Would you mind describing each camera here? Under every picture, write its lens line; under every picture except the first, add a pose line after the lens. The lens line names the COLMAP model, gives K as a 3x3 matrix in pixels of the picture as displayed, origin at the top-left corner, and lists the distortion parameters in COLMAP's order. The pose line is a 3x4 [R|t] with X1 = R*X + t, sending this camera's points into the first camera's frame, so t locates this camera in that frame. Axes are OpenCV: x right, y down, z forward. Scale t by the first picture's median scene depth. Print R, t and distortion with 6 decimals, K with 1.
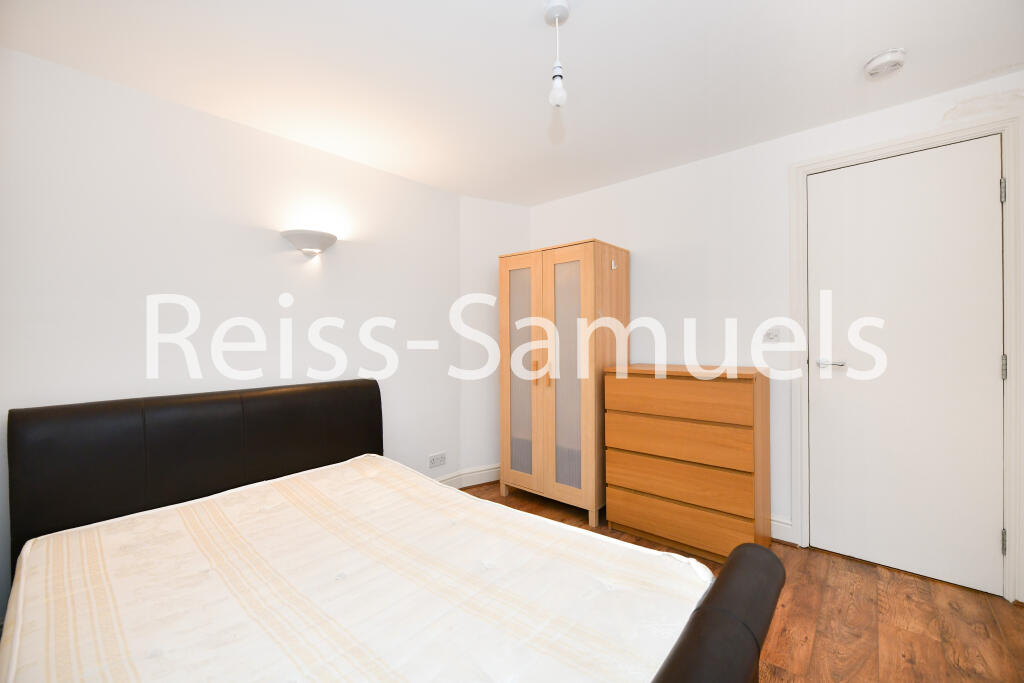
lens RADIAL K [[419.6, 0, 512.0], [0, 419.6, 341.5], [0, 0, 1]] dist [0.000073, -0.000028]
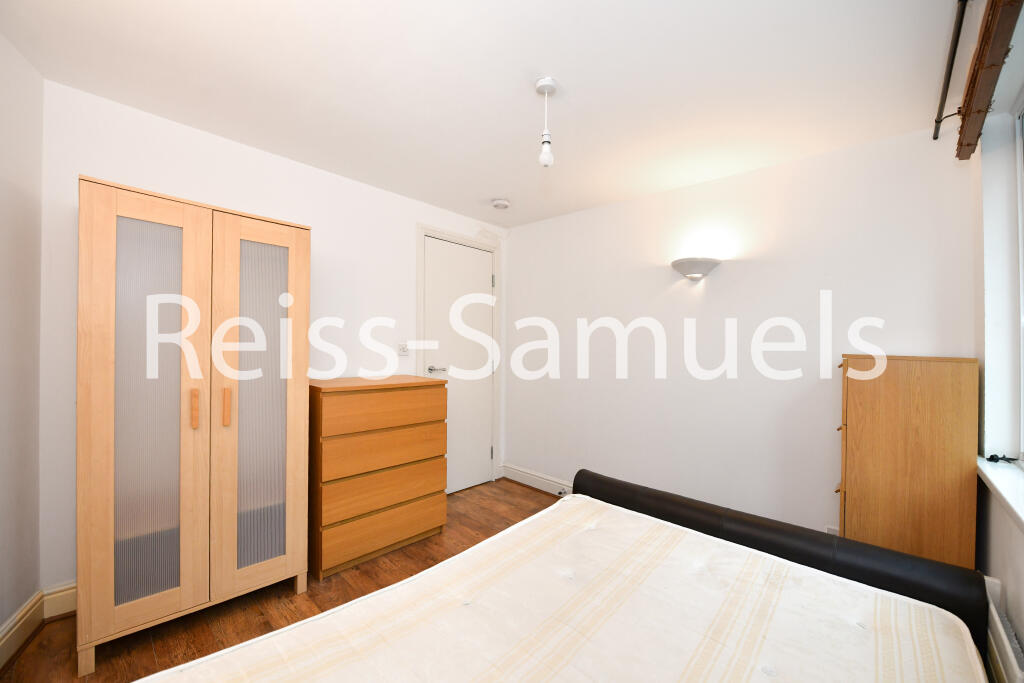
lens RADIAL K [[419.6, 0, 512.0], [0, 419.6, 341.5], [0, 0, 1]] dist [0.000073, -0.000028]
pose [[0.015386, 0.018789, 0.999705, -0.729043], [-0.012867, 0.999744, -0.018591, -0.021725], [-0.999799, -0.012577, 0.015623, 0.743025]]
